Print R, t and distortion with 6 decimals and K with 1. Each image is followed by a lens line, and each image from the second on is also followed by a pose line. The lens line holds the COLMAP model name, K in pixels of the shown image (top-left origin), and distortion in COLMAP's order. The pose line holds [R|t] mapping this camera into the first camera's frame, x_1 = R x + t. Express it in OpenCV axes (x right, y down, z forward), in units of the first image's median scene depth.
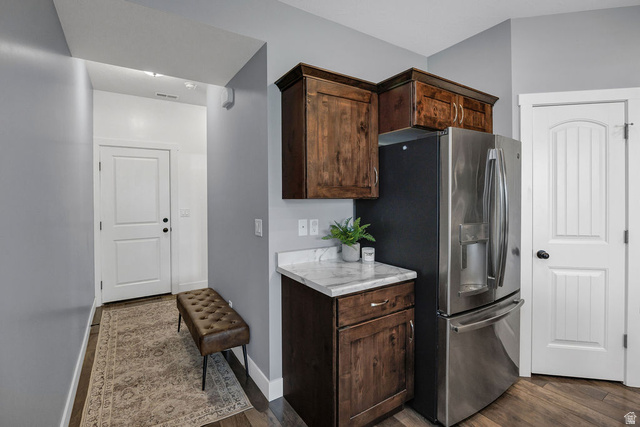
lens RADIAL K [[304.6, 0, 317.8], [0, 304.6, 199.7], [0, 0, 1]] dist [-0.018022, 0.000421]
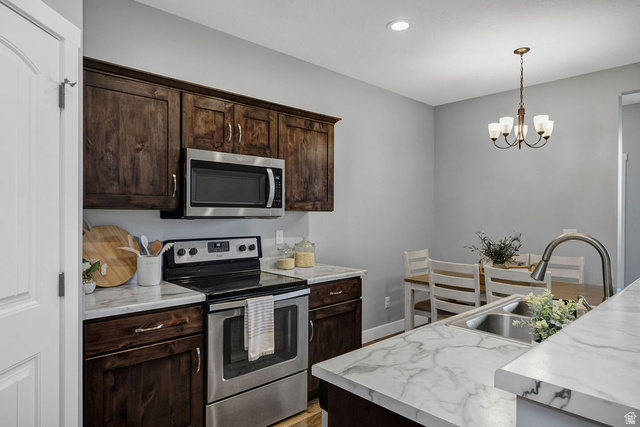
lens RADIAL K [[398.9, 0, 315.2], [0, 398.9, 214.8], [0, 0, 1]] dist [-0.020667, 0.003774]
pose [[-0.187010, -0.002855, 0.982354, 0.218260], [-0.000882, 0.999996, 0.002738, -0.008864], [-0.982358, -0.000355, -0.187011, 0.662798]]
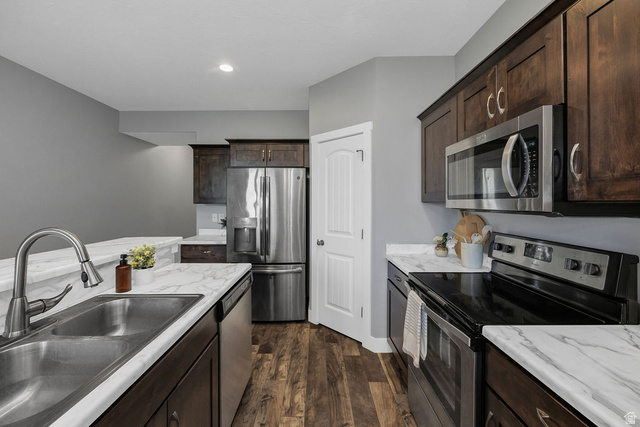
lens RADIAL K [[260.0, 0, 313.0], [0, 260.0, 202.3], [0, 0, 1]] dist [-0.004784, 0.000047]
pose [[0.833632, 0.005290, -0.552295, 1.464696], [-0.008265, 0.999962, -0.002897, -0.012835], [0.552258, 0.006980, 0.833644, -0.091584]]
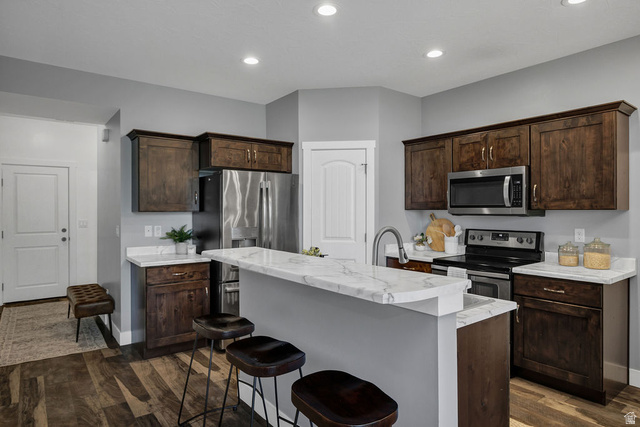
lens RADIAL K [[383.2, 0, 317.5], [0, 383.2, 212.1], [0, 0, 1]] dist [-0.007078, -0.001171]
pose [[0.997347, 0.005357, 0.072598, 0.634624], [-0.005185, 0.999983, -0.002547, -0.000675], [-0.072610, 0.002164, 0.997358, -0.915520]]
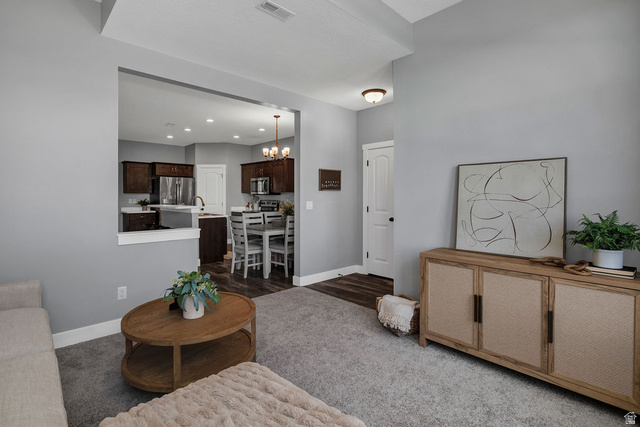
lens RADIAL K [[304.6, 0, 310.6], [0, 304.6, 200.0], [0, 0, 1]] dist [-0.018022, 0.000421]
pose [[0.983749, 0.006423, 0.179435, 1.414934], [-0.007282, 0.999965, 0.004132, 0.048956], [-0.179402, -0.005371, 0.983761, -2.925198]]
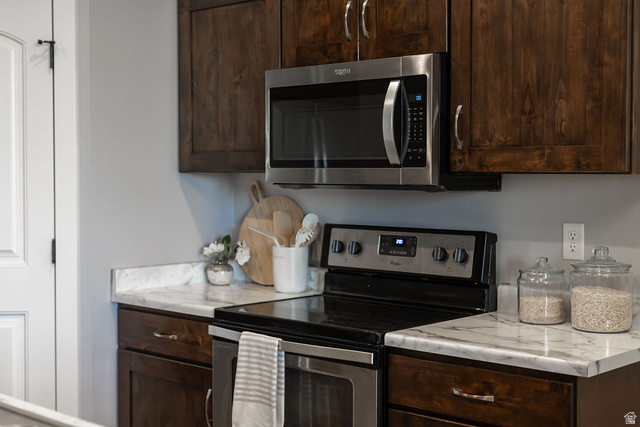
lens RADIAL K [[969.4, 0, 324.5], [0, 969.4, 208.4], [0, 0, 1]] dist [0.024579, 0.000000]
pose [[0.971363, -0.003367, 0.237576, 1.072546], [-0.004265, 0.999491, 0.031602, -0.010879], [-0.237561, -0.031710, 0.970855, -0.798293]]
